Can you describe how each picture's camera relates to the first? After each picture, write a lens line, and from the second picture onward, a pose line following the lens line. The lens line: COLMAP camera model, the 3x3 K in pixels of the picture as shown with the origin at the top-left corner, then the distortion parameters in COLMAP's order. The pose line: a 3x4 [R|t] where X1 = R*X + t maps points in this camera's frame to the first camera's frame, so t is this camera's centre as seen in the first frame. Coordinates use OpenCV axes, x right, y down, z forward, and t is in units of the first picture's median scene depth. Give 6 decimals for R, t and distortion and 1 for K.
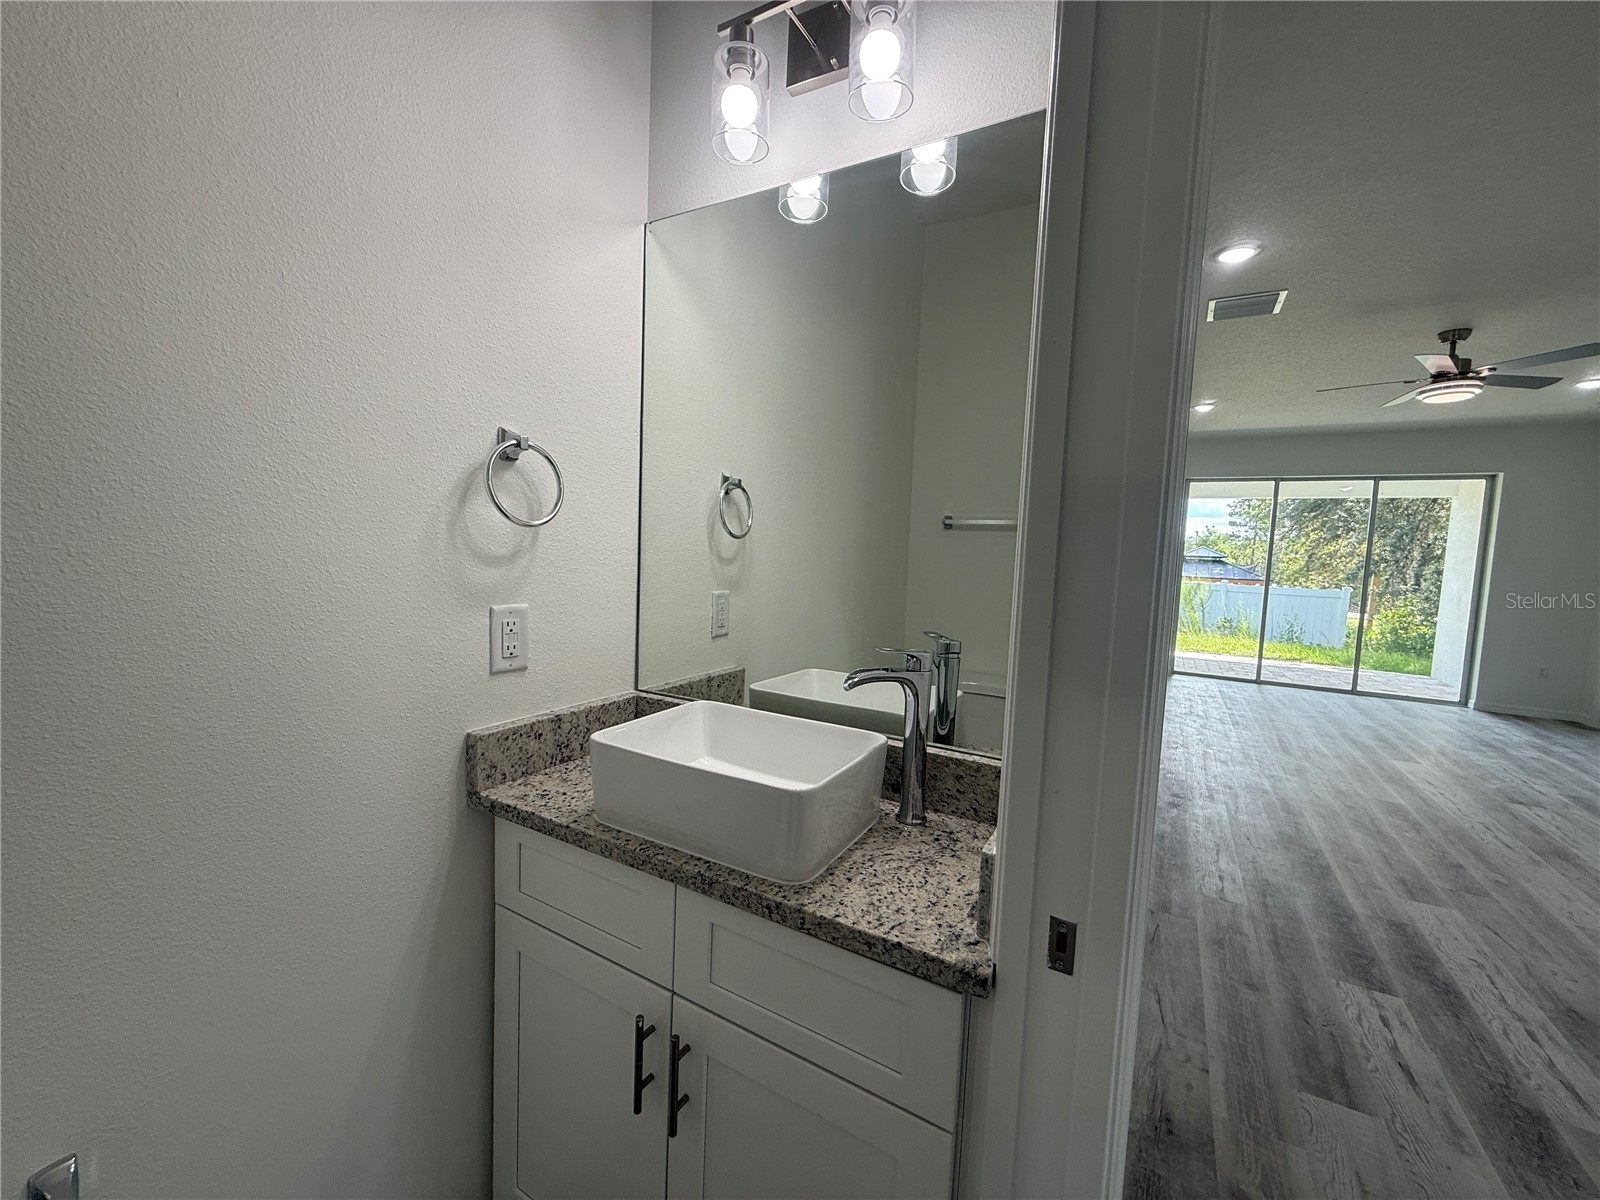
lens RADIAL K [[638.9, 0, 795.5], [0, 638.9, 595.7], [0, 0, 1]] dist [0.000603, 0.000075]
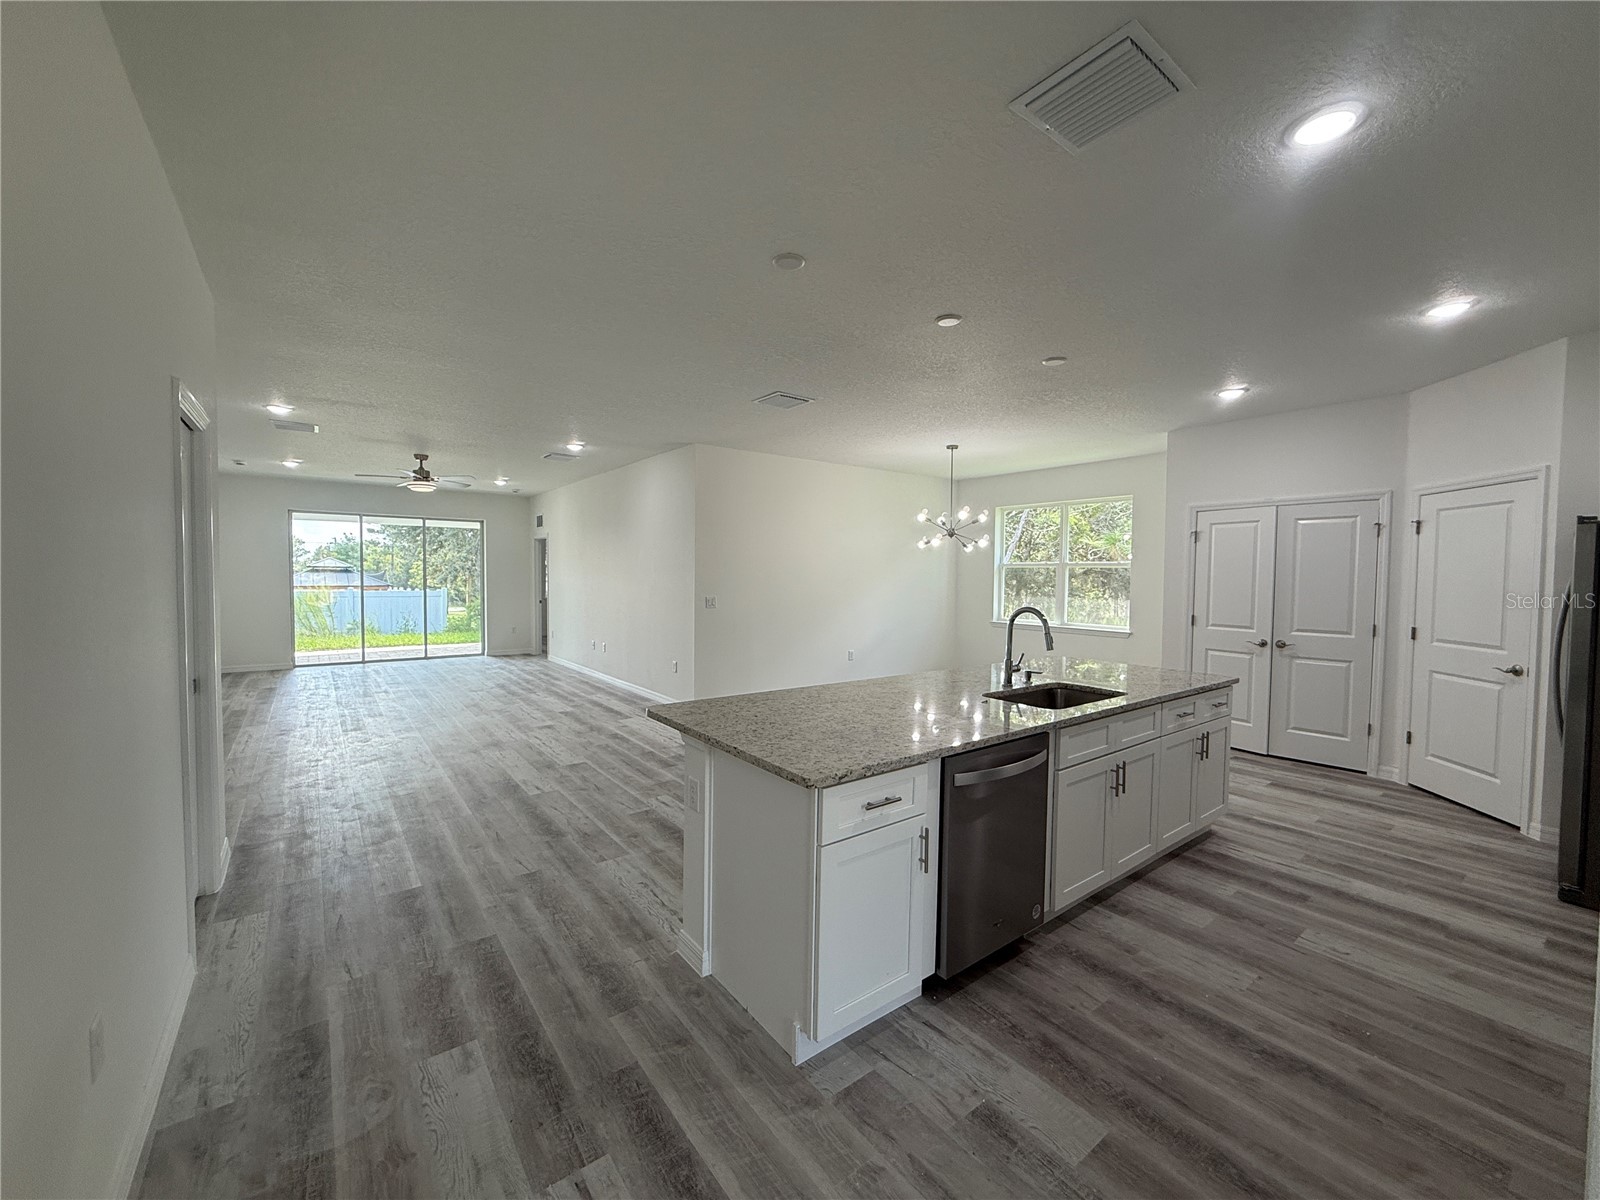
lens RADIAL K [[638.9, 0, 800.0], [0, 638.9, 598.8], [0, 0, 1]] dist [0.000603, 0.000075]
pose [[0.379819, -0.072182, 0.922240, -0.313066], [0.075141, 0.996064, 0.047013, 0.010915], [-0.922004, 0.051442, 0.383748, -0.712577]]
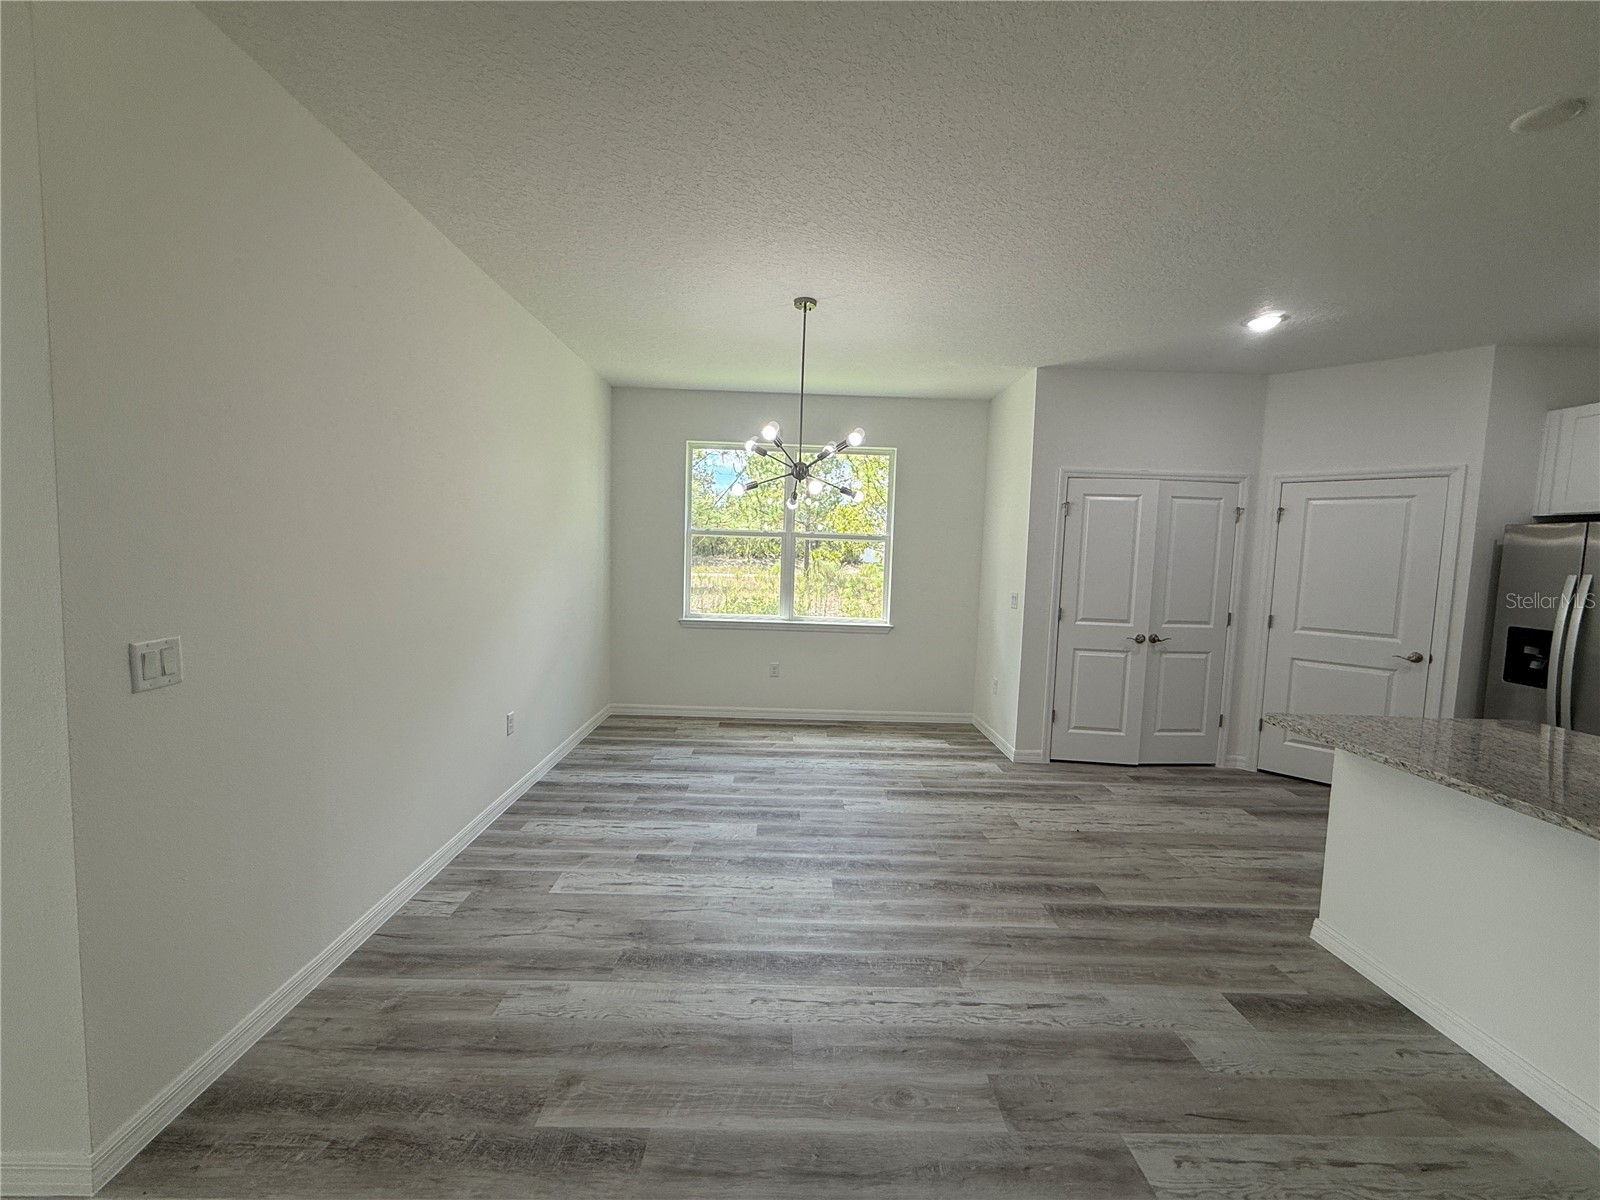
lens RADIAL K [[638.9, 0, 798.8], [0, 638.9, 598.2], [0, 0, 1]] dist [0.000603, 0.000075]
pose [[-0.519137, -0.121124, 0.846065, 0.598337], [0.011609, 0.988817, 0.148684, -0.011165], [-0.854612, 0.087009, -0.511925, -0.007374]]
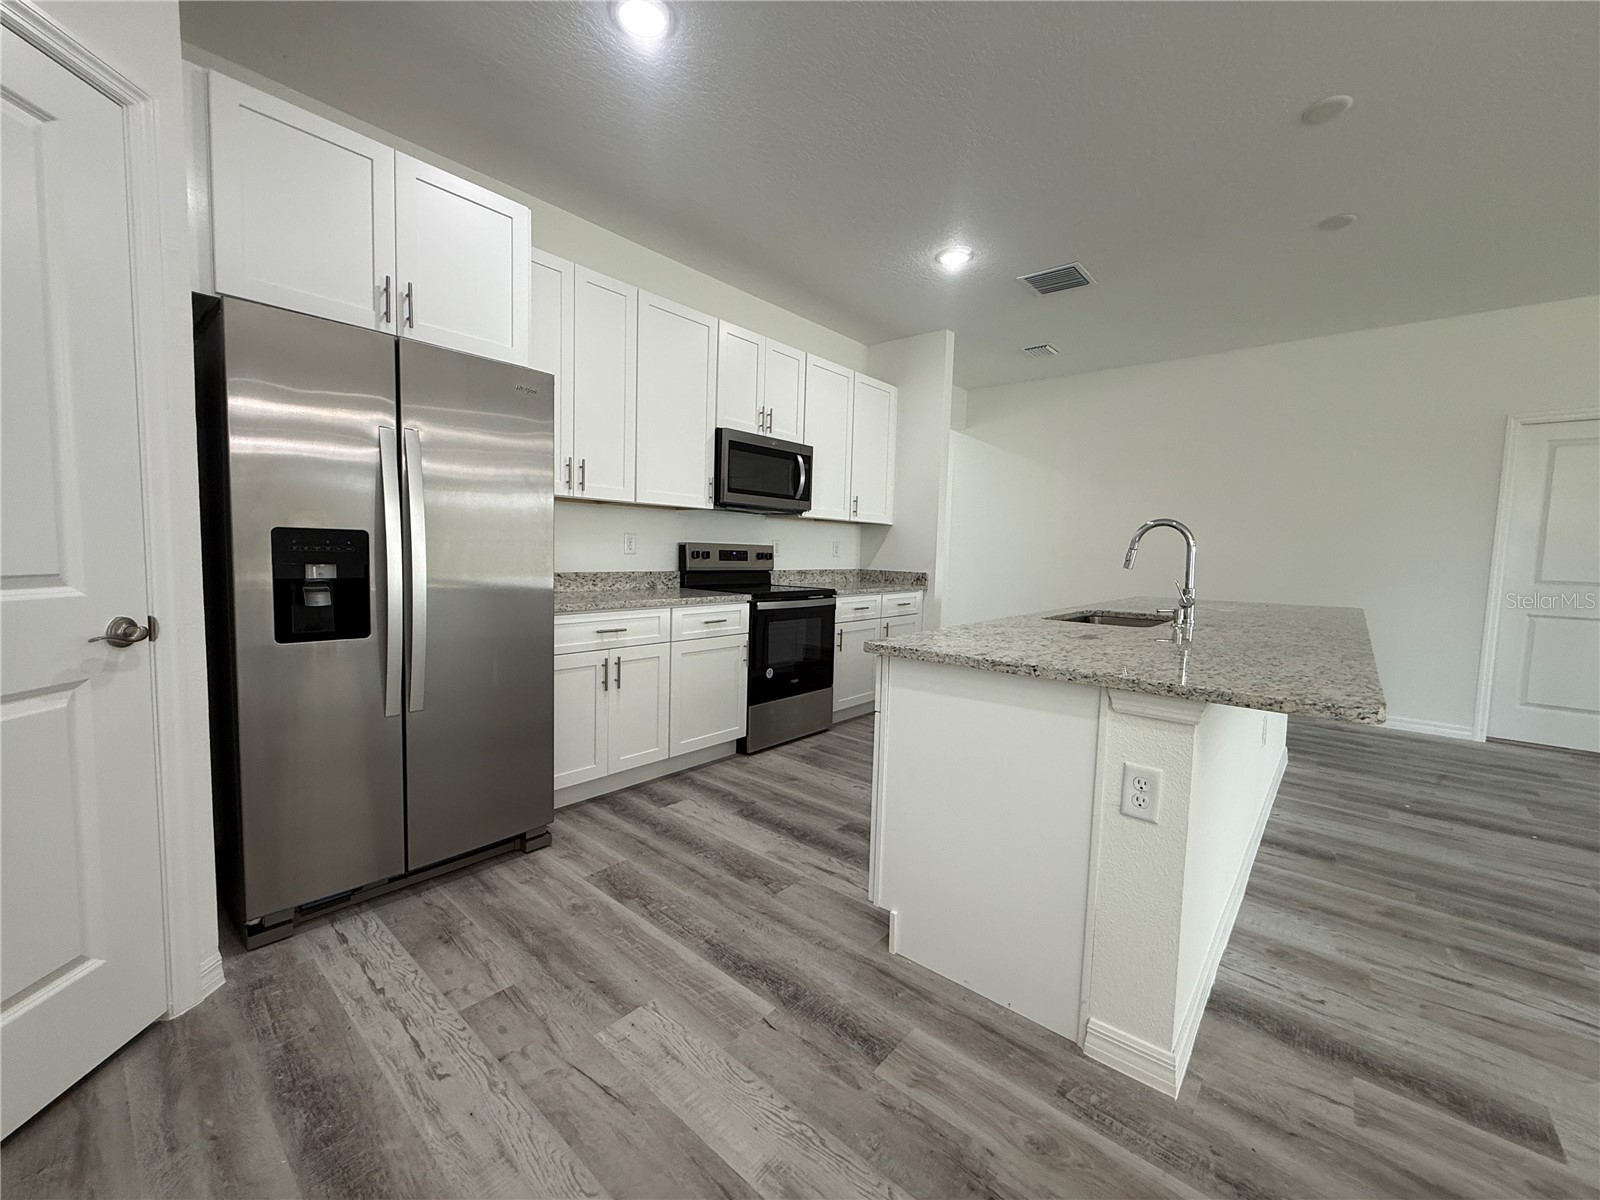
lens RADIAL K [[638.9, 0, 798.0], [0, 638.9, 598.7], [0, 0, 1]] dist [0.000603, 0.000075]
pose [[-0.185237, 0.032363, -0.982161, 1.190737], [-0.107285, 0.992817, 0.052949, 0.161252], [0.976820, 0.115180, -0.180435, -0.899158]]
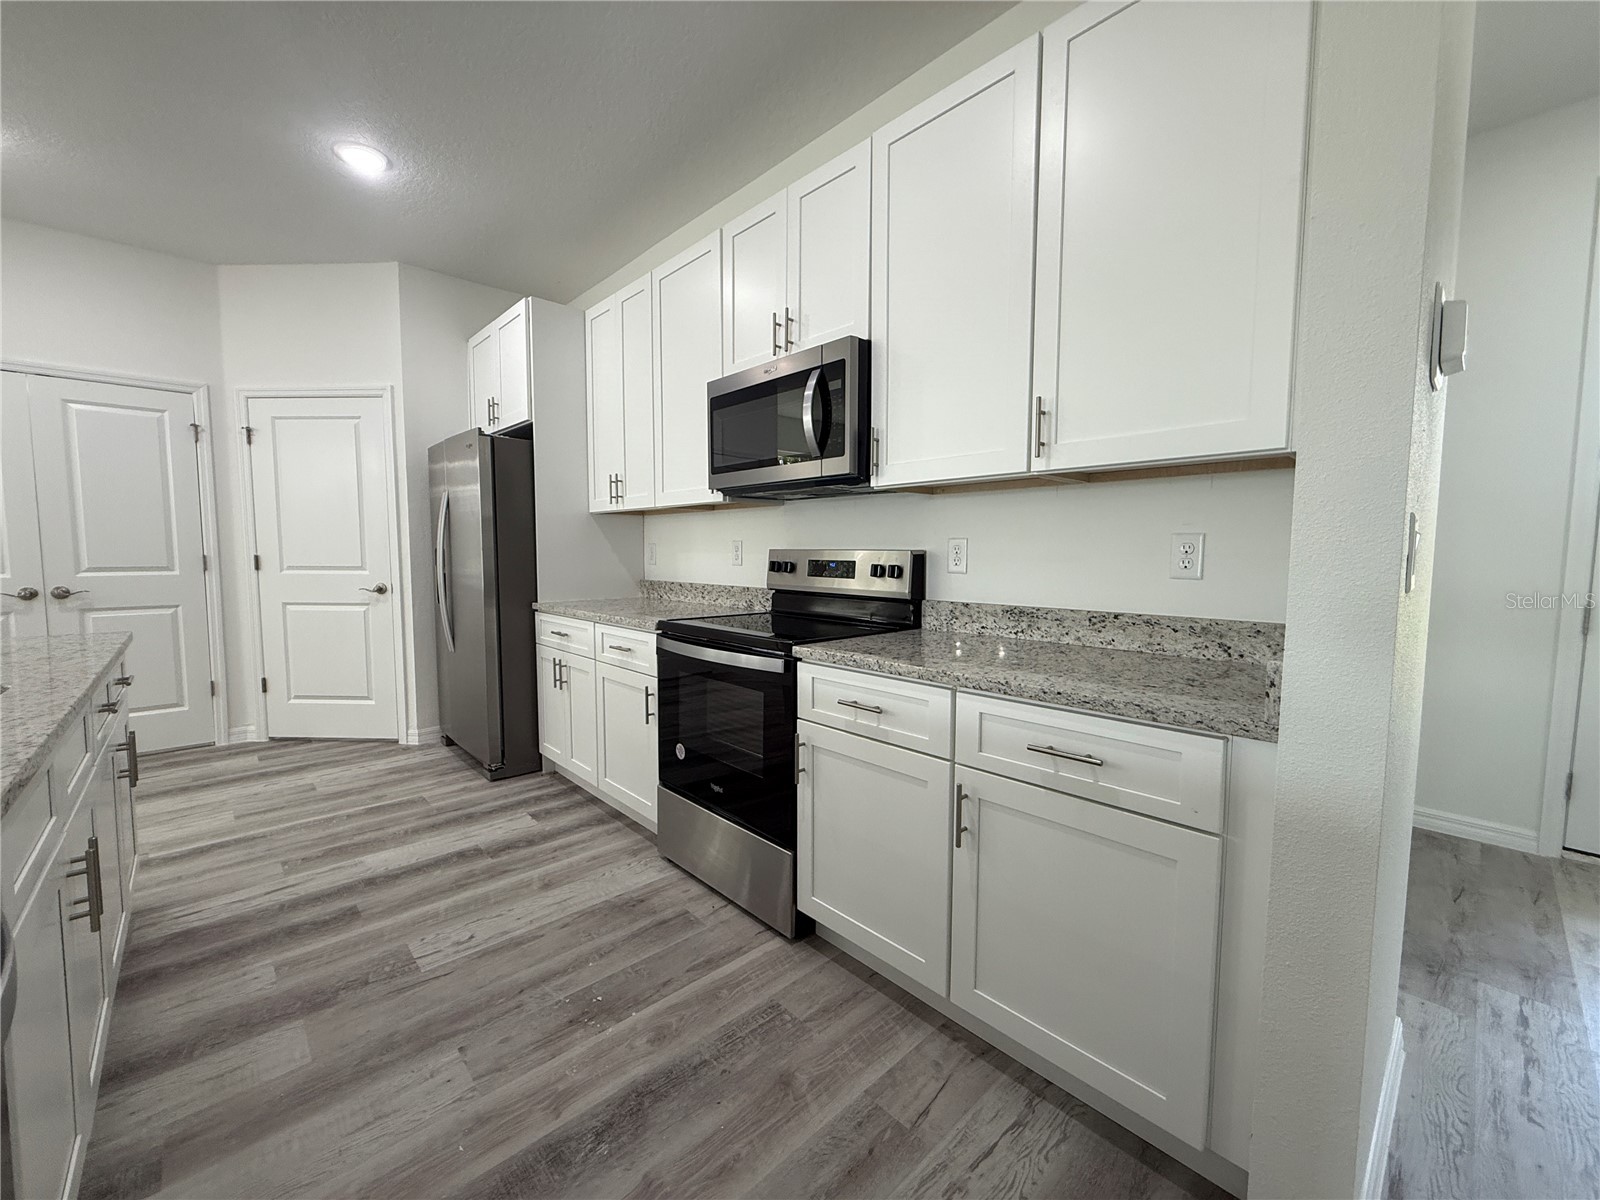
lens RADIAL K [[638.9, 0, 797.1], [0, 638.9, 598.9], [0, 0, 1]] dist [0.000603, 0.000075]
pose [[-0.956351, -0.064560, 0.284998, 0.078635], [-0.019732, 0.987330, 0.157446, 0.091569], [-0.291552, 0.144950, -0.945509, -0.601983]]
